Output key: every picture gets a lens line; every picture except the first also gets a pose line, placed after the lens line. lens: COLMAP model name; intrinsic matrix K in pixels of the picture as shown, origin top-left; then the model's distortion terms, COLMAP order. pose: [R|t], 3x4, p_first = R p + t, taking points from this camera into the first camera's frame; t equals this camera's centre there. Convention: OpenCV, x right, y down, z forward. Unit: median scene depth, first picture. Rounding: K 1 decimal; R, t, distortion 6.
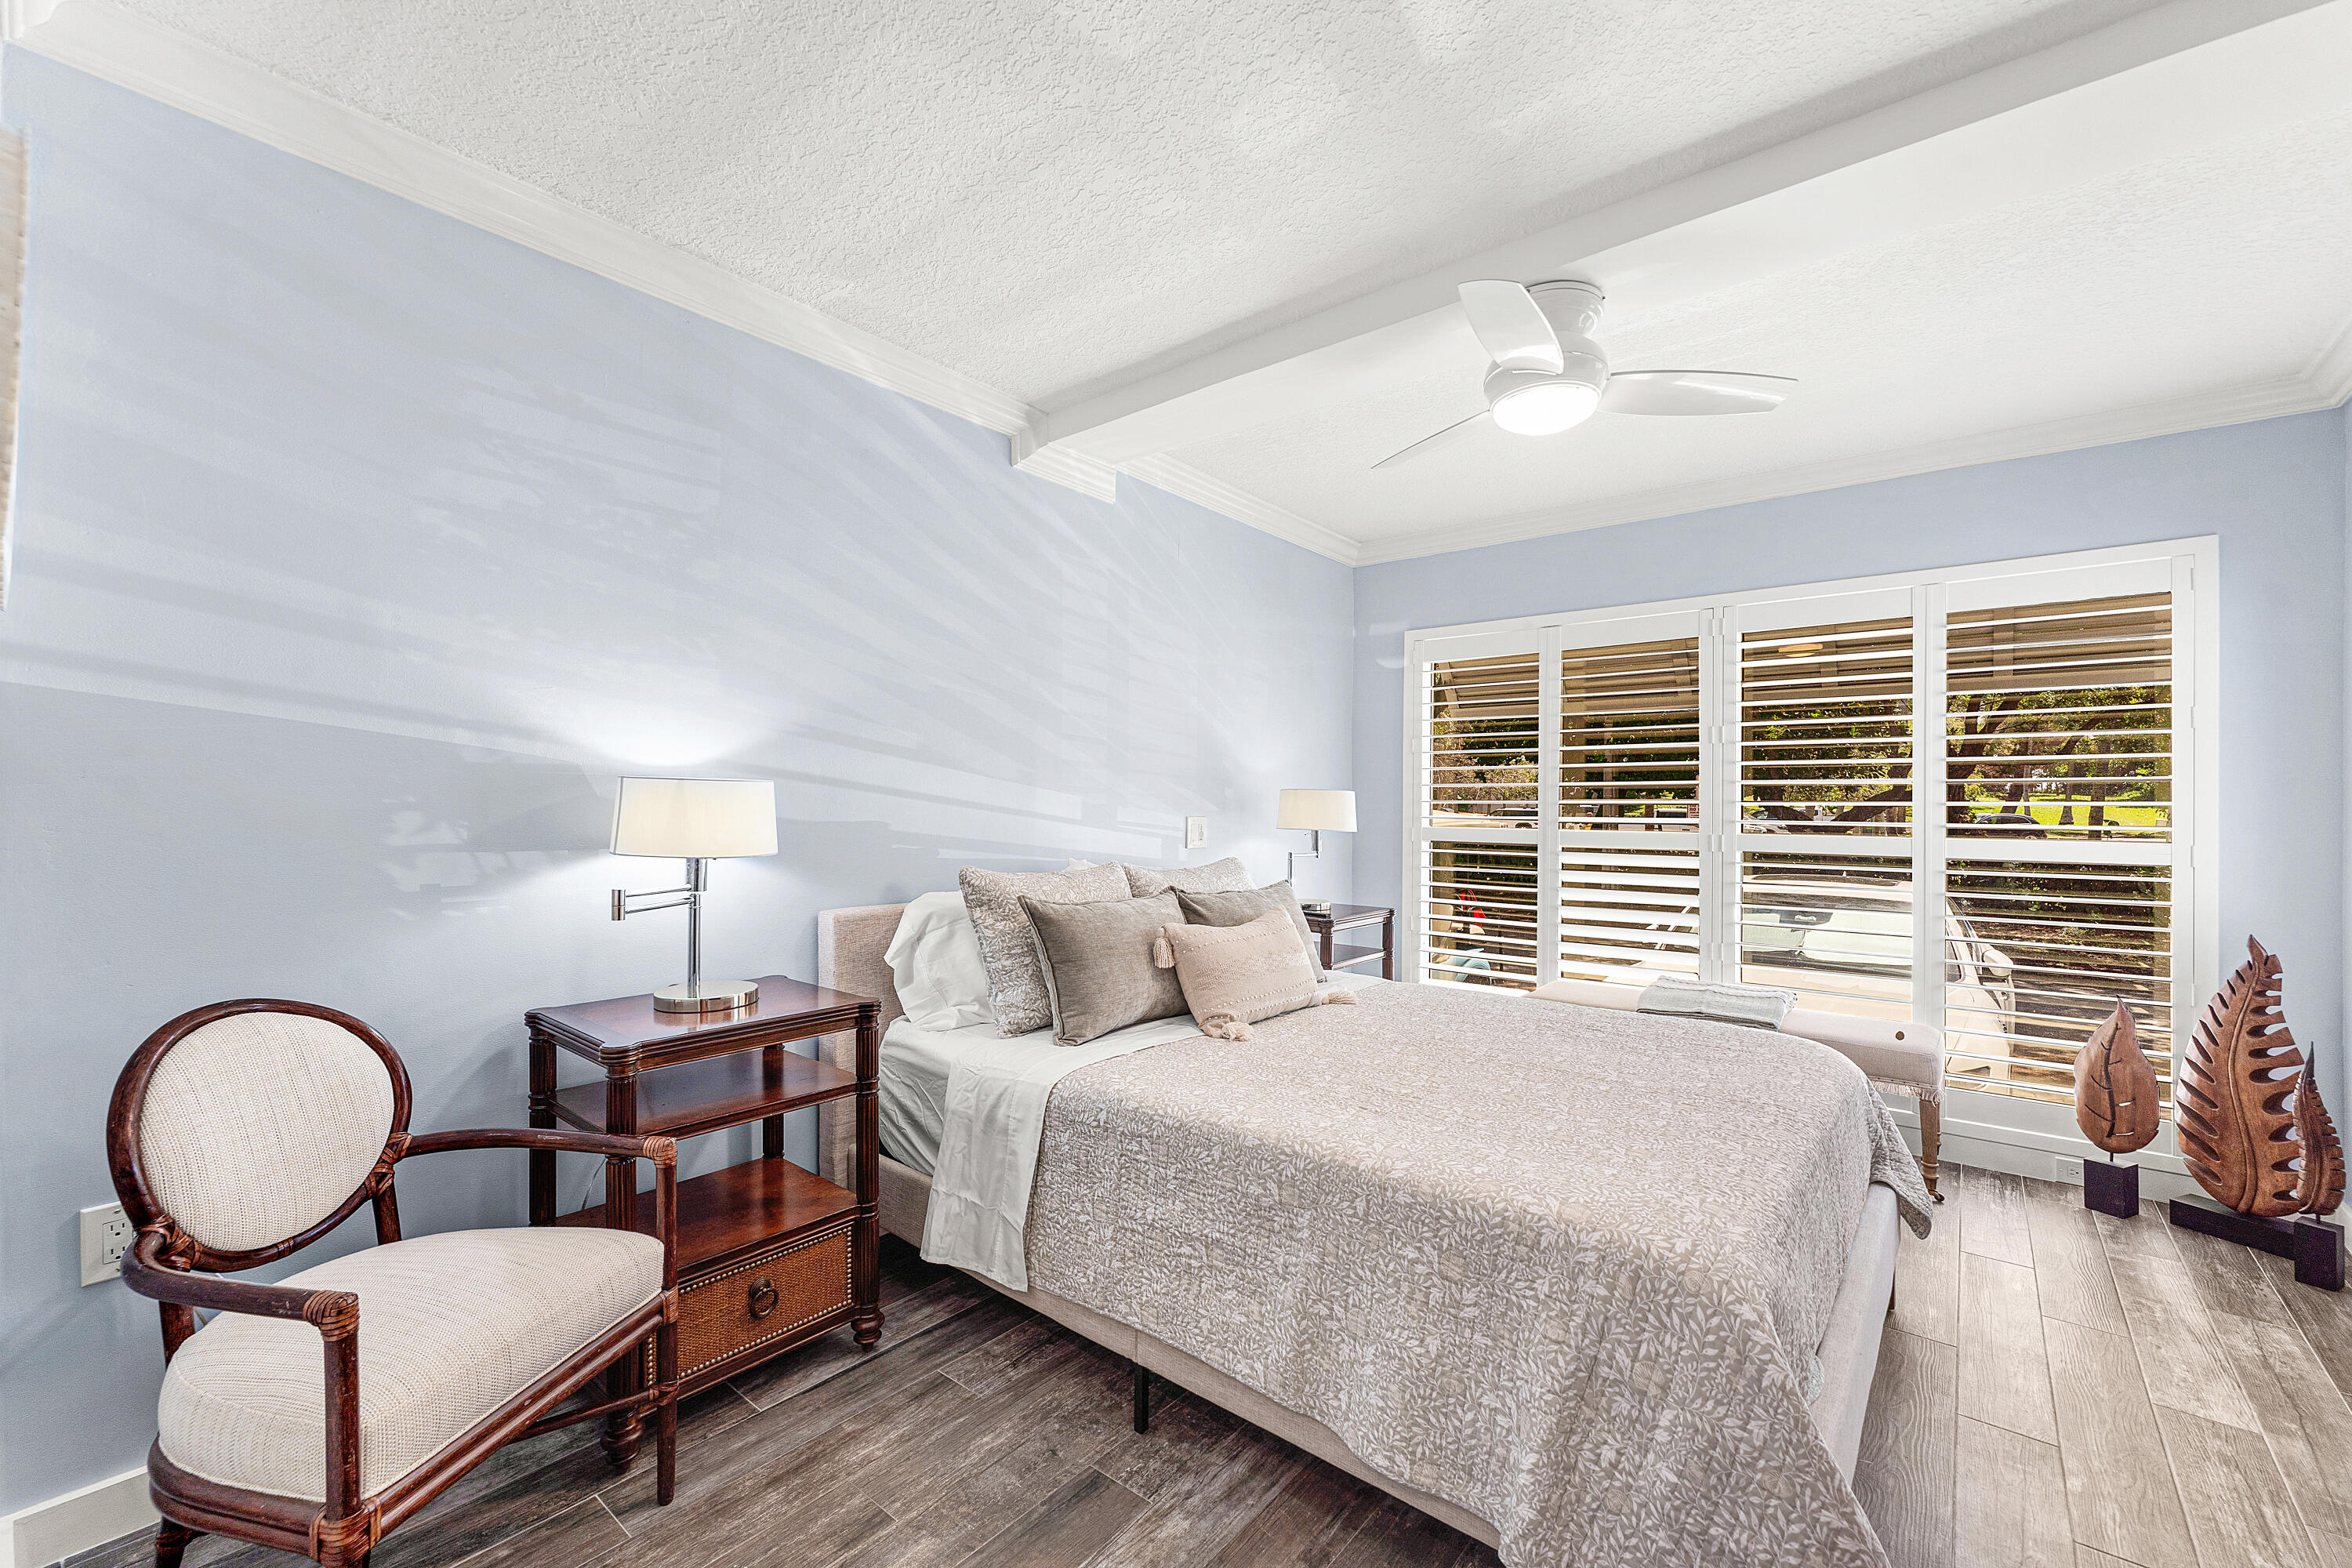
lens RADIAL K [[967.7, 0, 1161.9], [0, 967.7, 799.6], [0, 0, 1]] dist [0.009050, -0.000144]
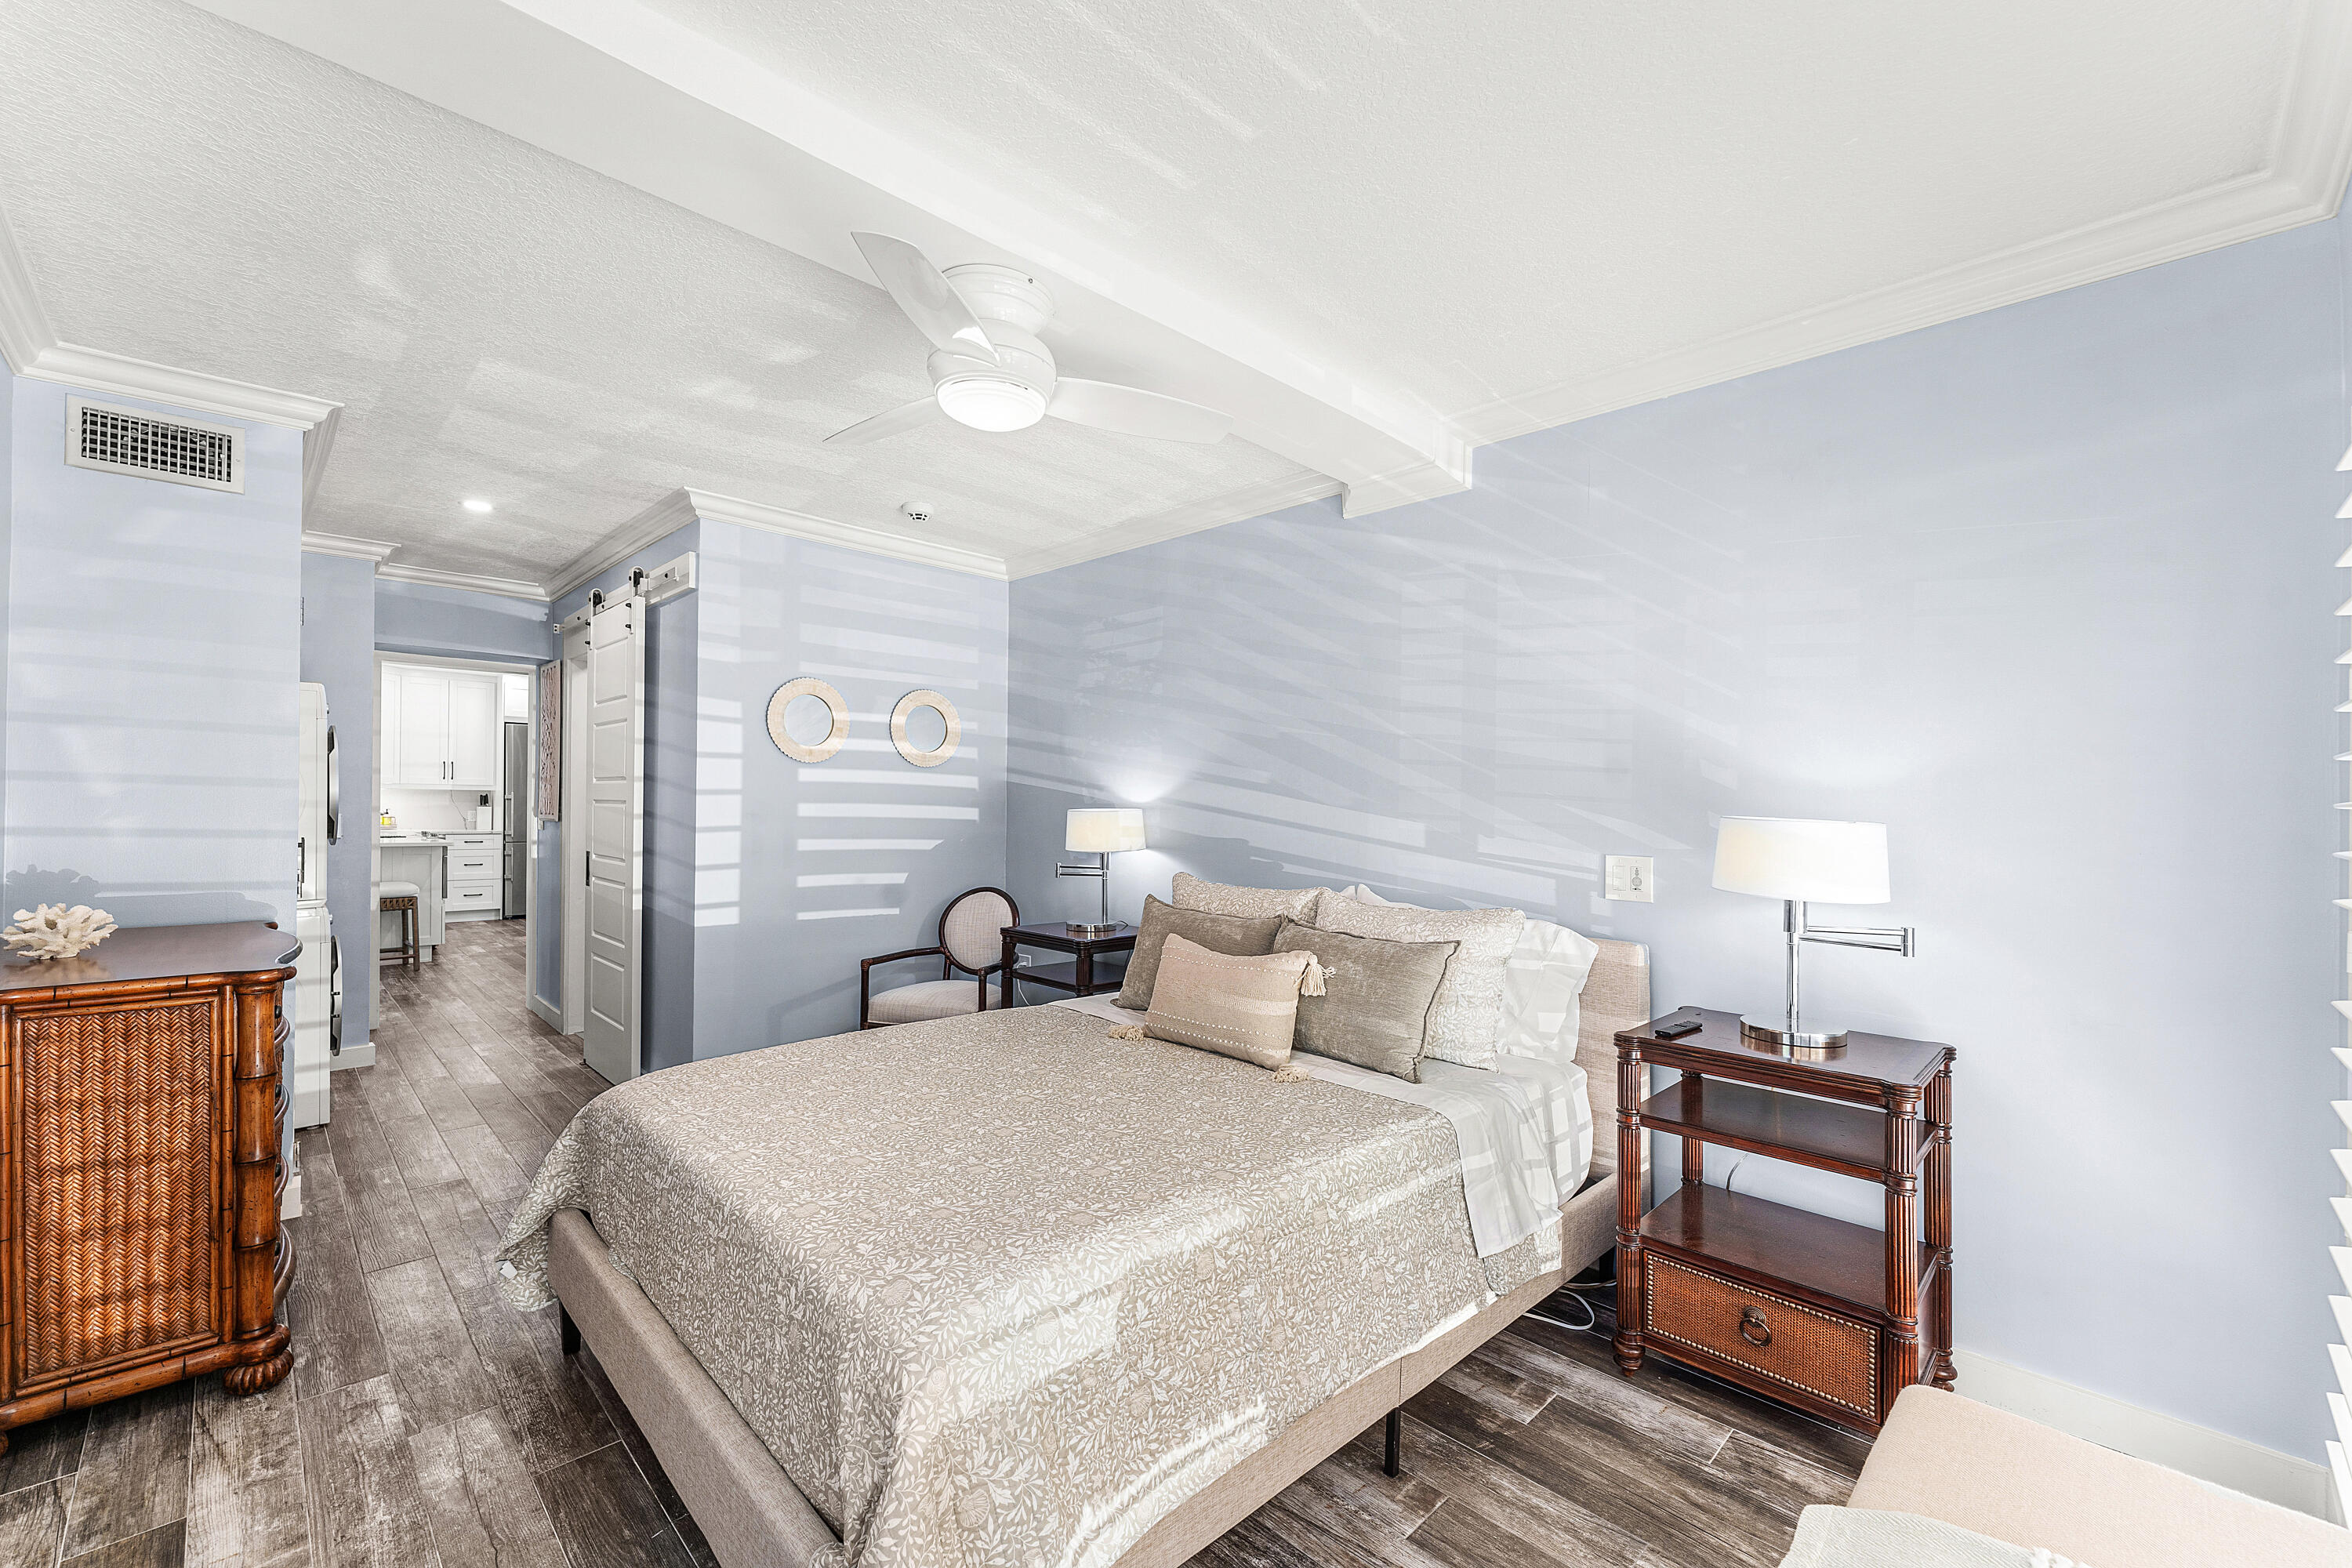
lens RADIAL K [[967.7, 0, 1161.9], [0, 967.7, 799.6], [0, 0, 1]] dist [0.009050, -0.000144]
pose [[-0.112376, 0.000296, -0.993666, 1.045906], [0.001772, 0.999998, 0.000097, -0.031897], [0.993664, -0.001750, -0.112376, 1.011307]]
